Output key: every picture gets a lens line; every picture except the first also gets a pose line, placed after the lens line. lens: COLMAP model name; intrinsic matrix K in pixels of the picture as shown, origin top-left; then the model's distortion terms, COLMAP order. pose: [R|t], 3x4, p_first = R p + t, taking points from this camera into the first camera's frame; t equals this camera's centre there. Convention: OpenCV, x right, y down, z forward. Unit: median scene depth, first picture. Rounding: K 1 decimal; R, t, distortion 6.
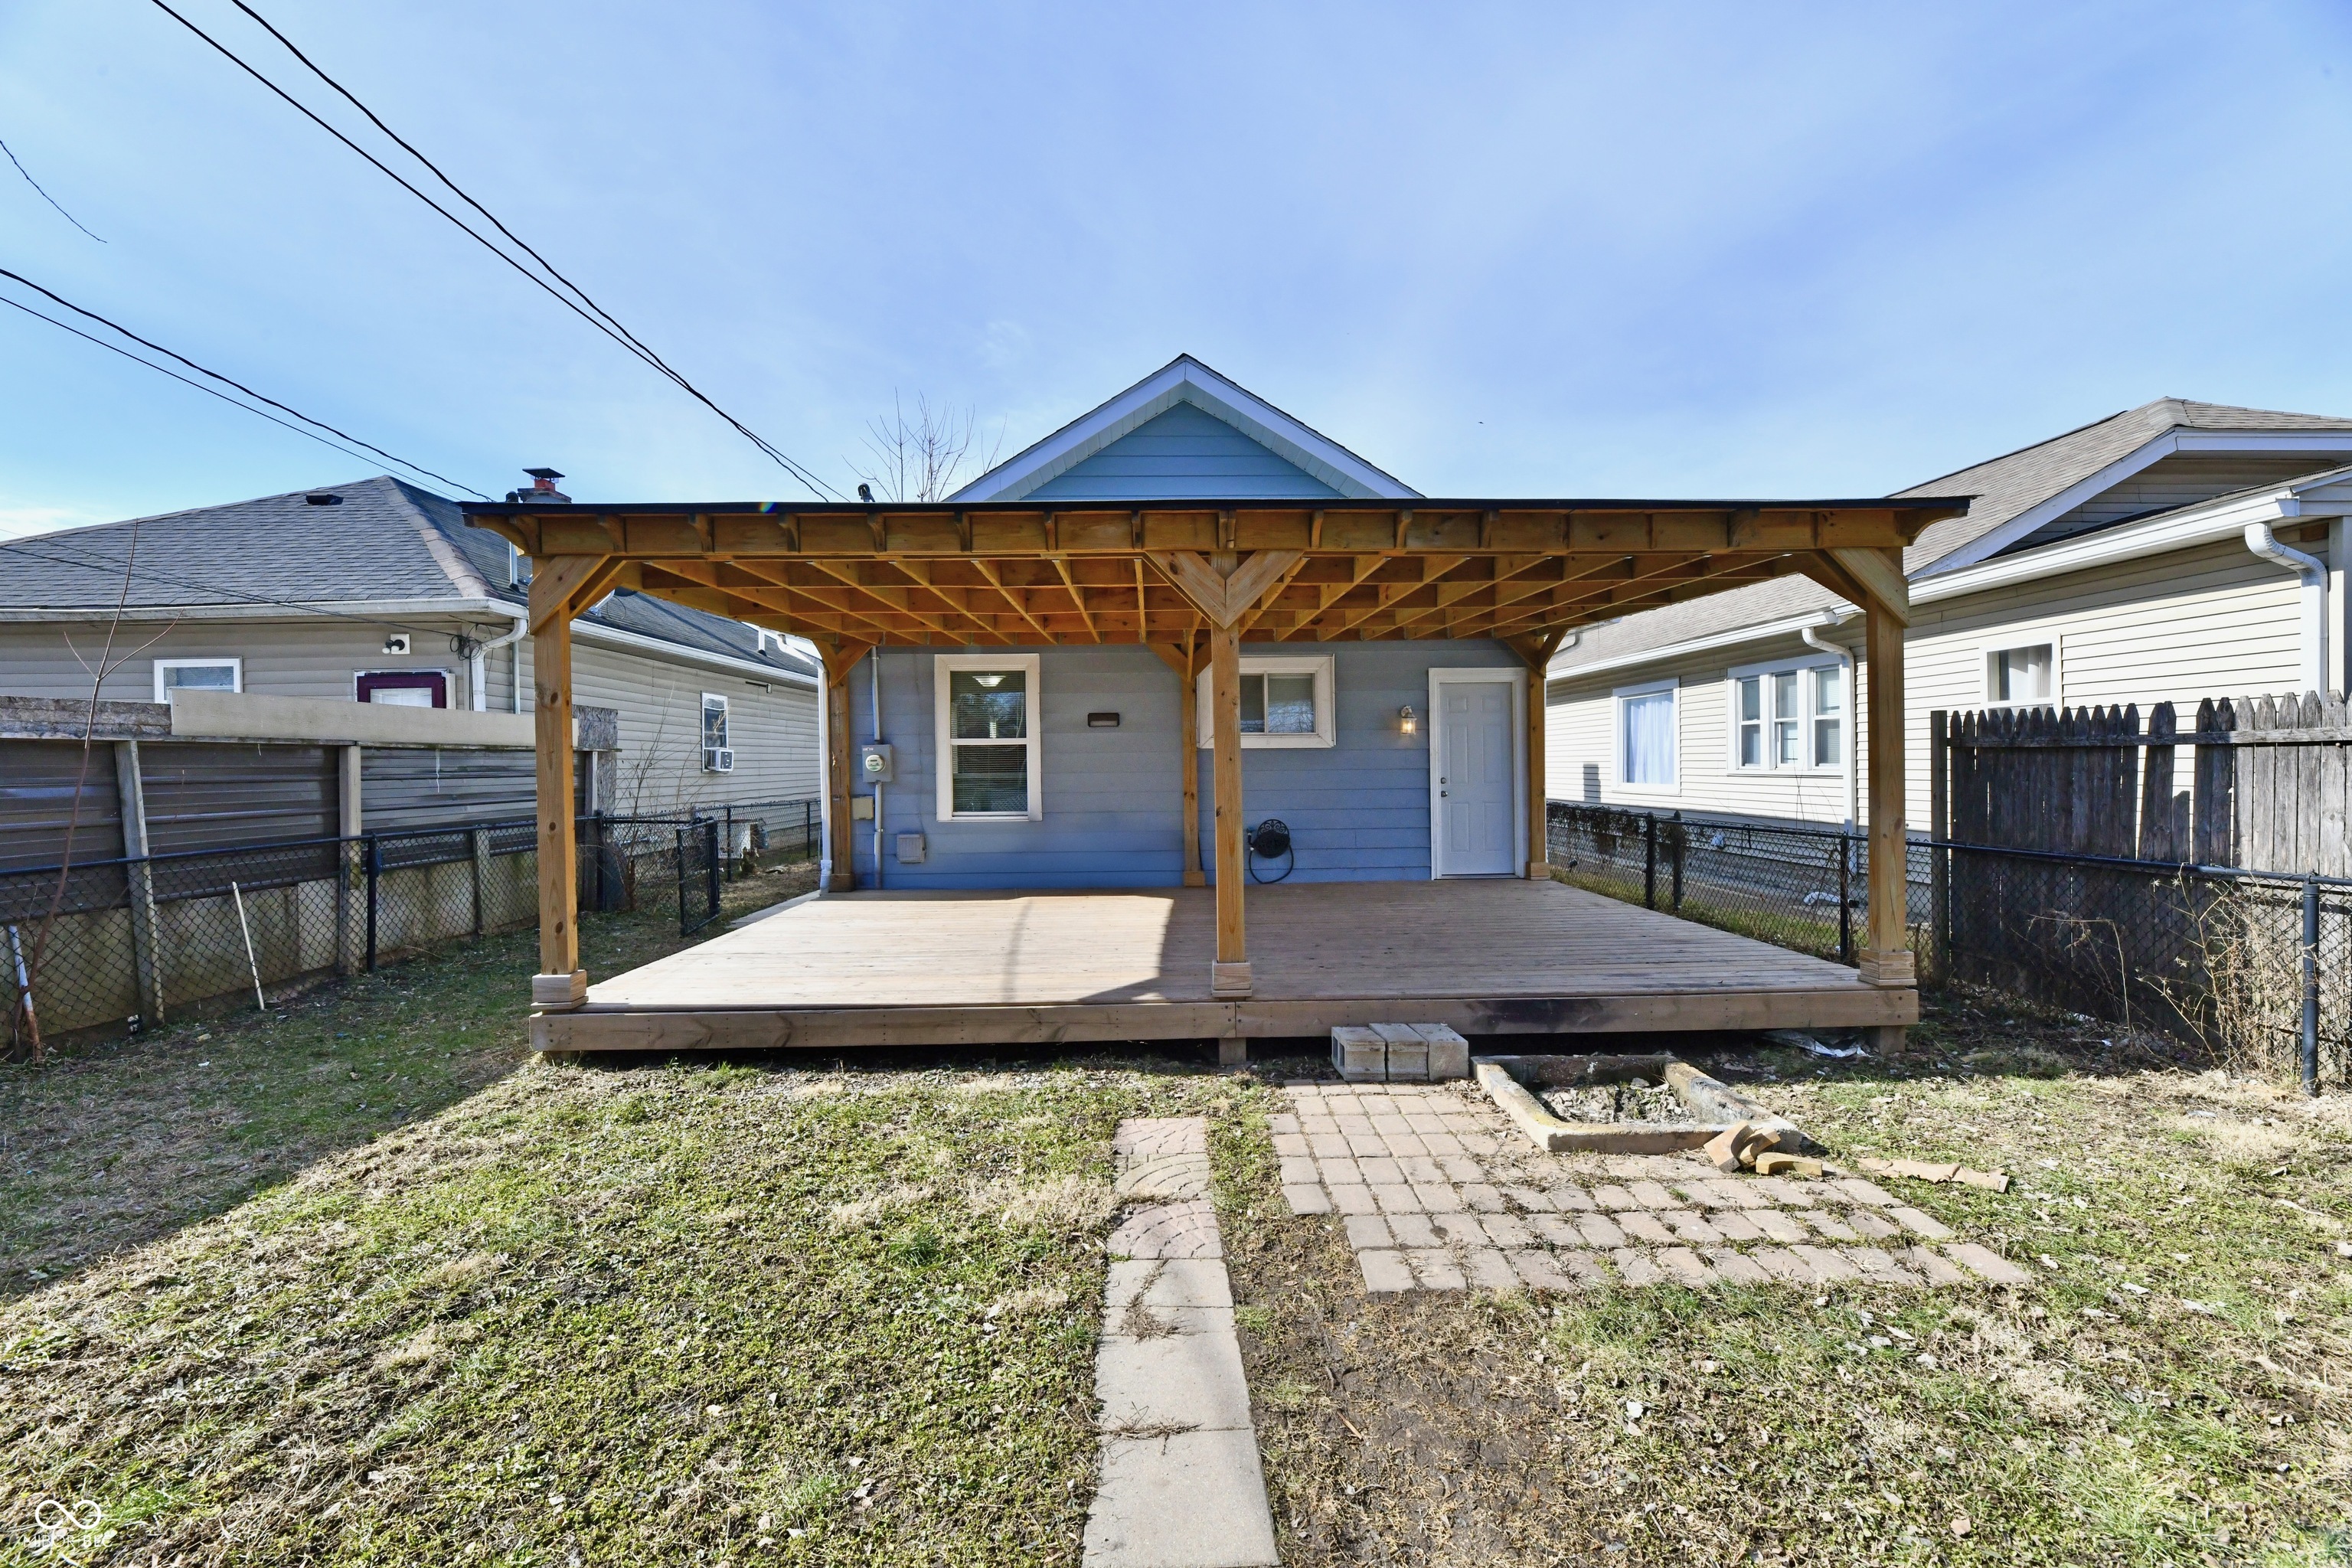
lens RADIAL K [[960.4, 0, 1168.6], [0, 960.4, 772.1], [0, 0, 1]] dist [-0.000556, -0.002924]
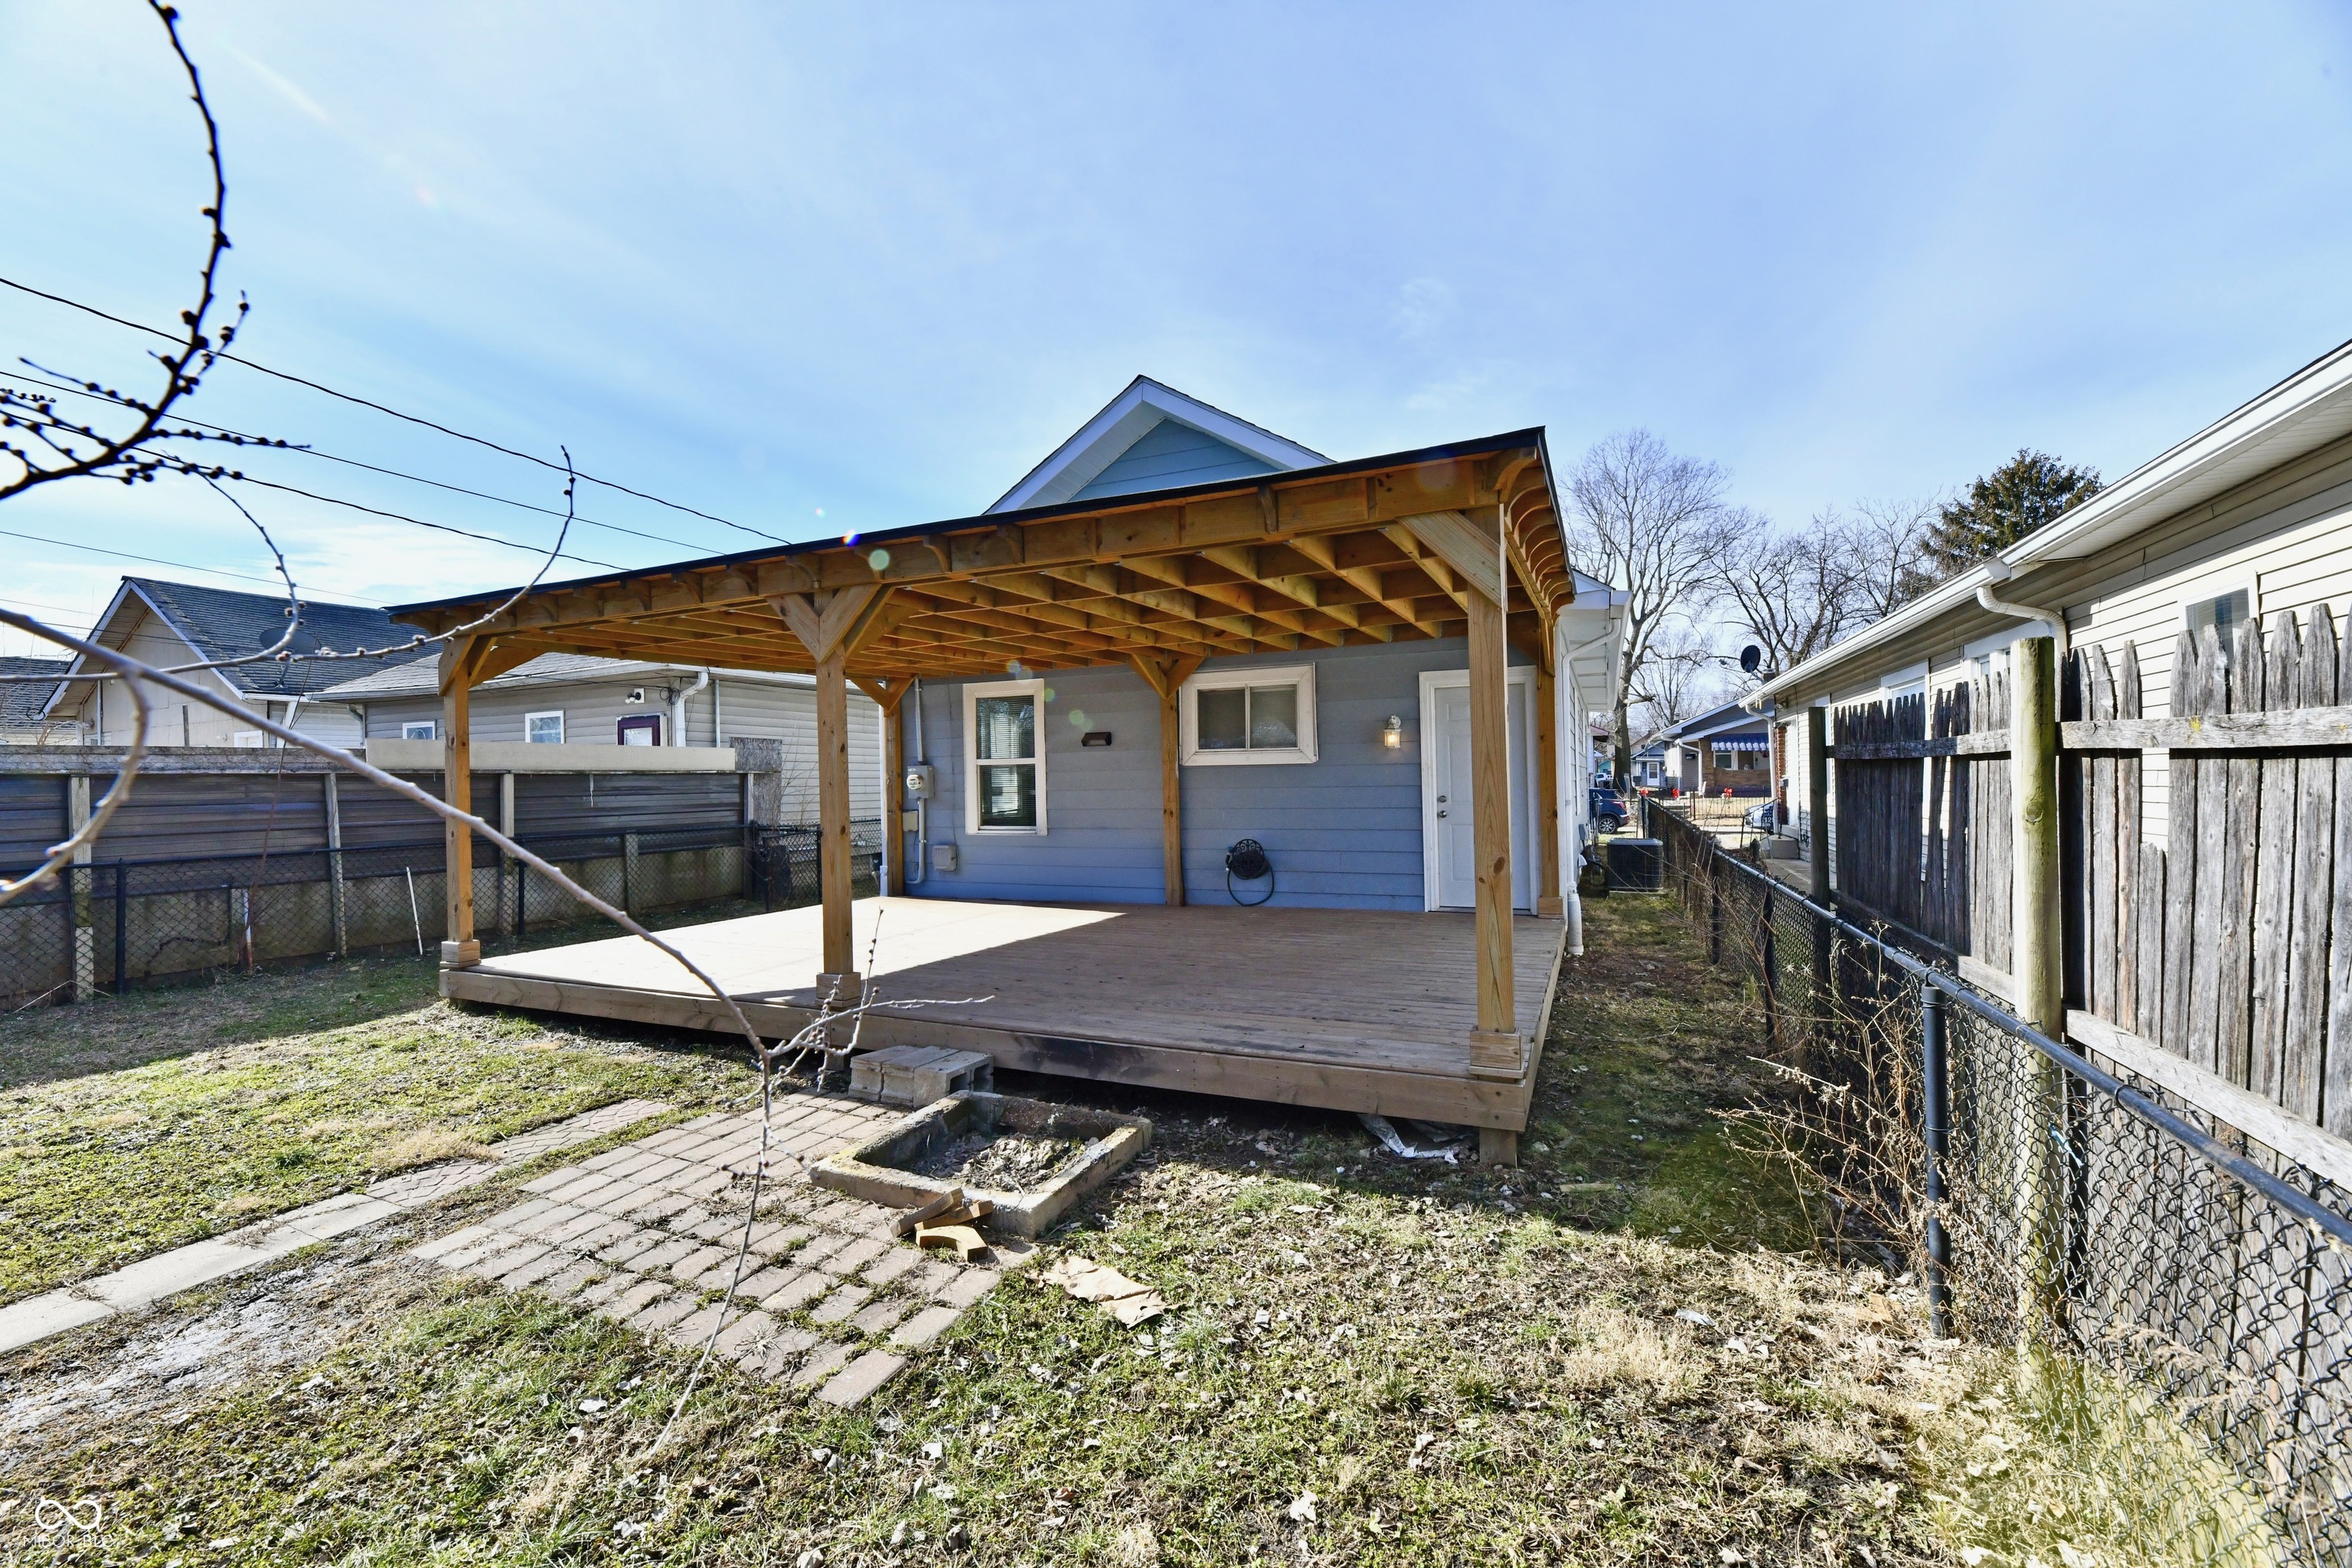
lens RADIAL K [[960.4, 0, 1168.1], [0, 960.4, 770.4], [0, 0, 1]] dist [-0.000556, -0.002924]
pose [[0.901669, -0.009398, -0.432324, 0.811686], [0.003753, 0.999896, -0.013908, -0.011204], [0.432410, 0.010918, 0.901611, 0.183743]]
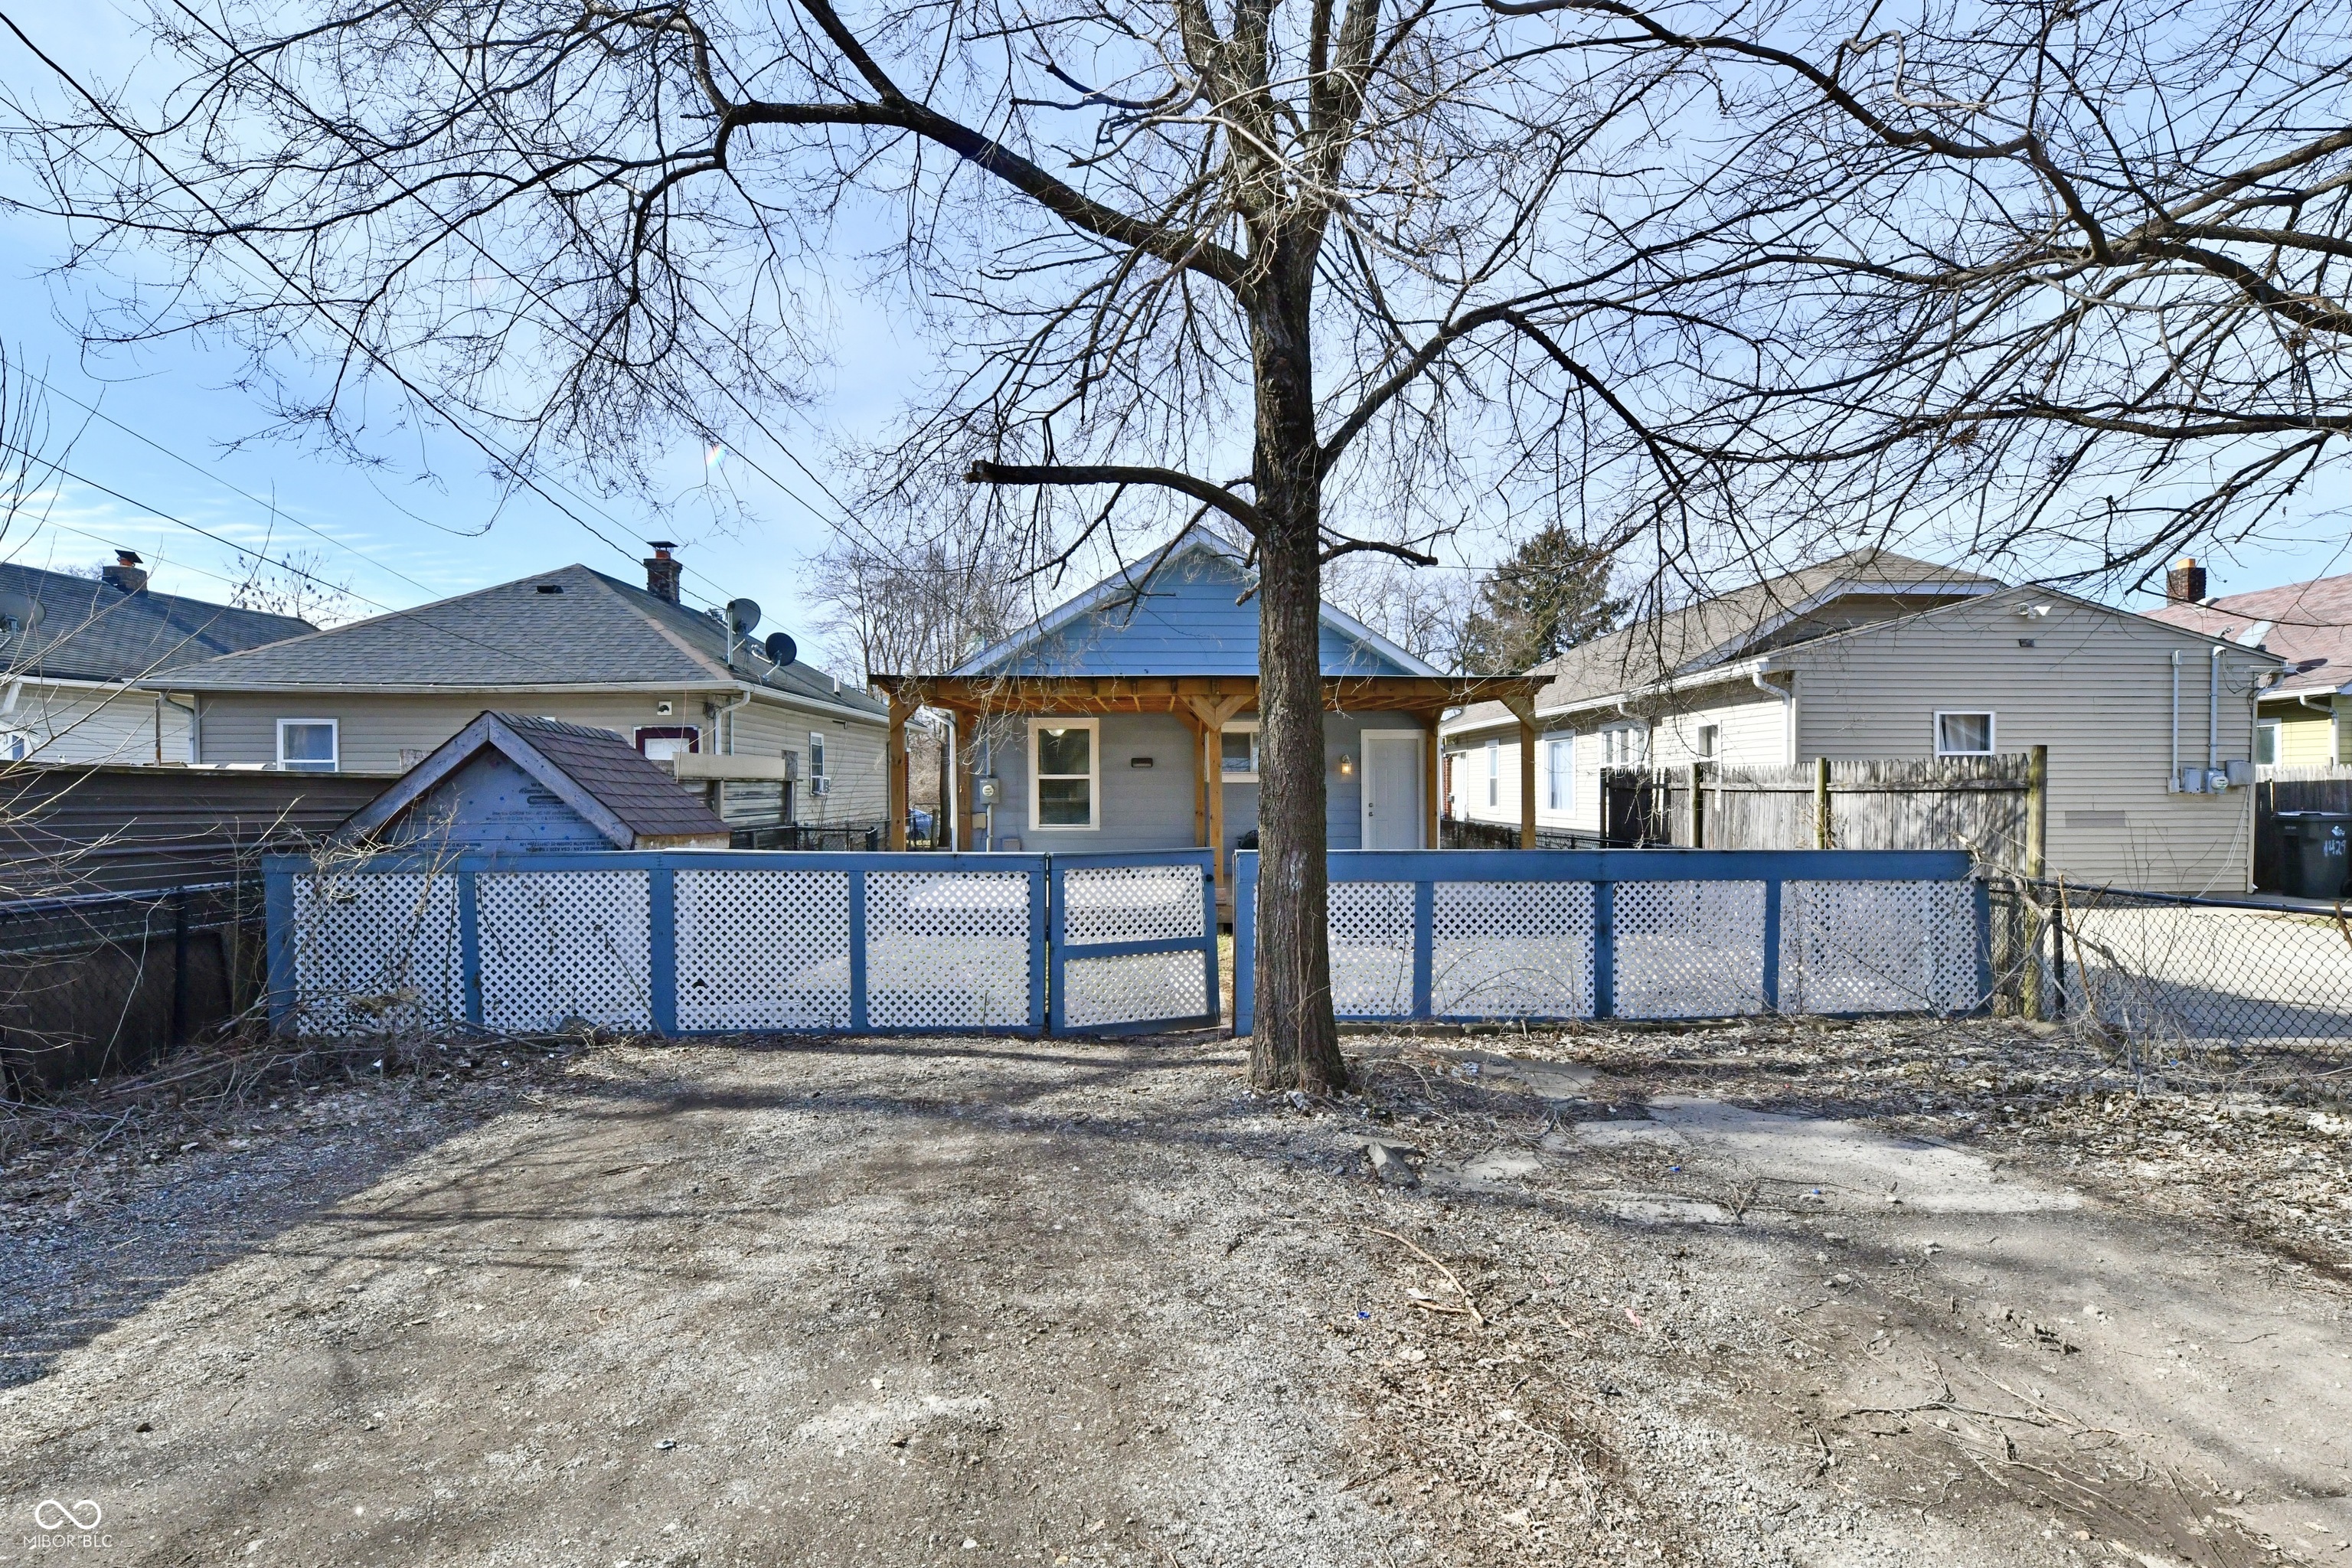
lens RADIAL K [[1190.7, 0, 1213.9], [0, 1190.7, 797.3], [0, 0, 1]] dist [-0.000846, 0.000173]
pose [[0.999539, 0.006487, 0.029660, -0.019054], [-0.006470, 0.999979, -0.000686, -0.000798], [-0.029664, 0.000494, 0.999560, -1.529321]]
